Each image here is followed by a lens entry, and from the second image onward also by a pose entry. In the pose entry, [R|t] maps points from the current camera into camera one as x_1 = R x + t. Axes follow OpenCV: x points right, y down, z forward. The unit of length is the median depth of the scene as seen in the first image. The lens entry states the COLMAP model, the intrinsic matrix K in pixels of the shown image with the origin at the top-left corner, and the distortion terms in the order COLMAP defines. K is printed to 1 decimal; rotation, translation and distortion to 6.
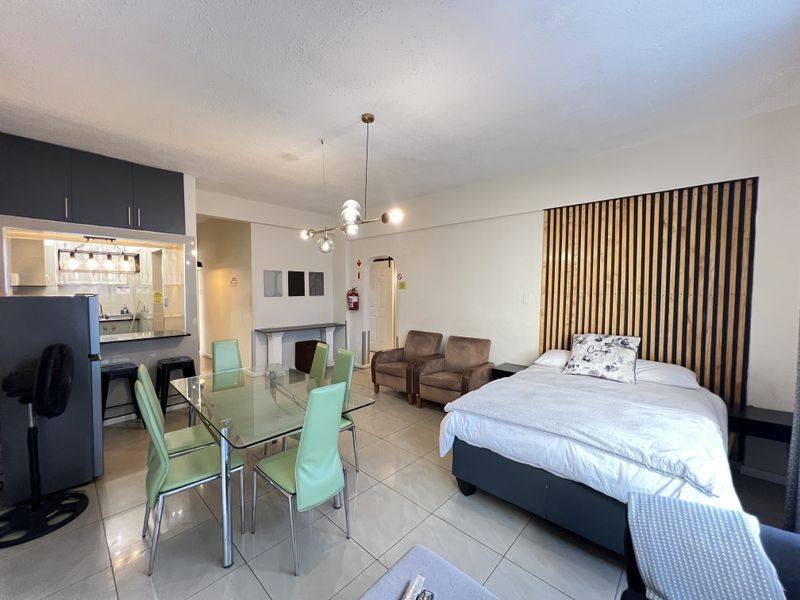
lens RADIAL K [[319.2, 0, 399.7], [0, 319.2, 301.6], [0, 0, 1]] dist [-0.000646, 0.000104]
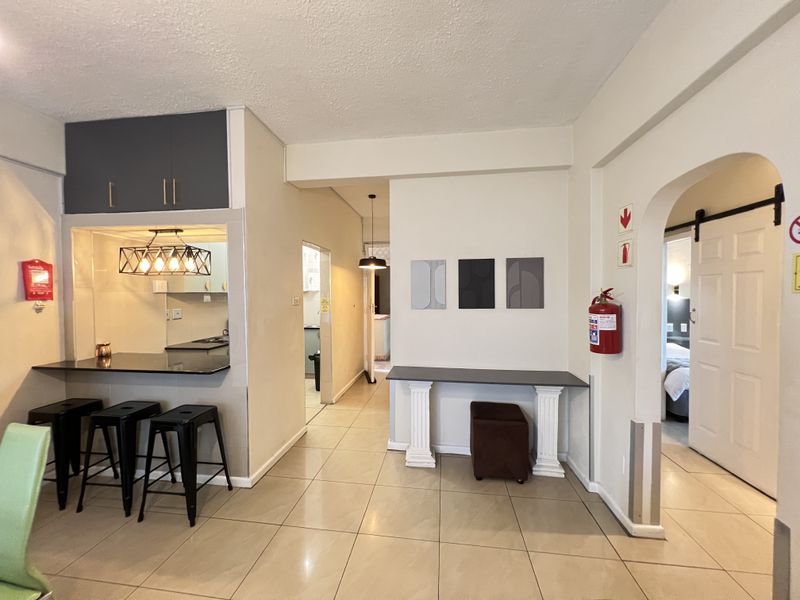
lens RADIAL K [[319.2, 0, 399.7], [0, 319.2, 301.6], [0, 0, 1]] dist [-0.000646, 0.000104]
pose [[0.569906, 0.014119, -0.821589, 0.028429], [-0.028110, 0.999602, -0.002321, -0.038705], [0.821229, 0.024418, 0.570076, 1.010006]]
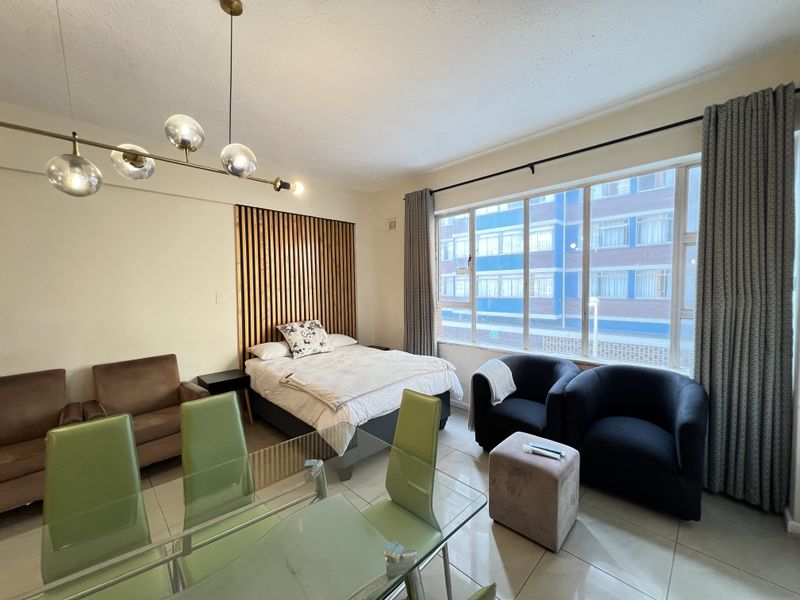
lens RADIAL K [[319.2, 0, 399.7], [0, 319.2, 301.6], [0, 0, 1]] dist [-0.000646, 0.000104]
pose [[0.041815, -0.056315, 0.997537, -0.520676], [0.058221, 0.996851, 0.053836, -0.017331], [-0.997428, 0.055826, 0.044962, 0.487265]]
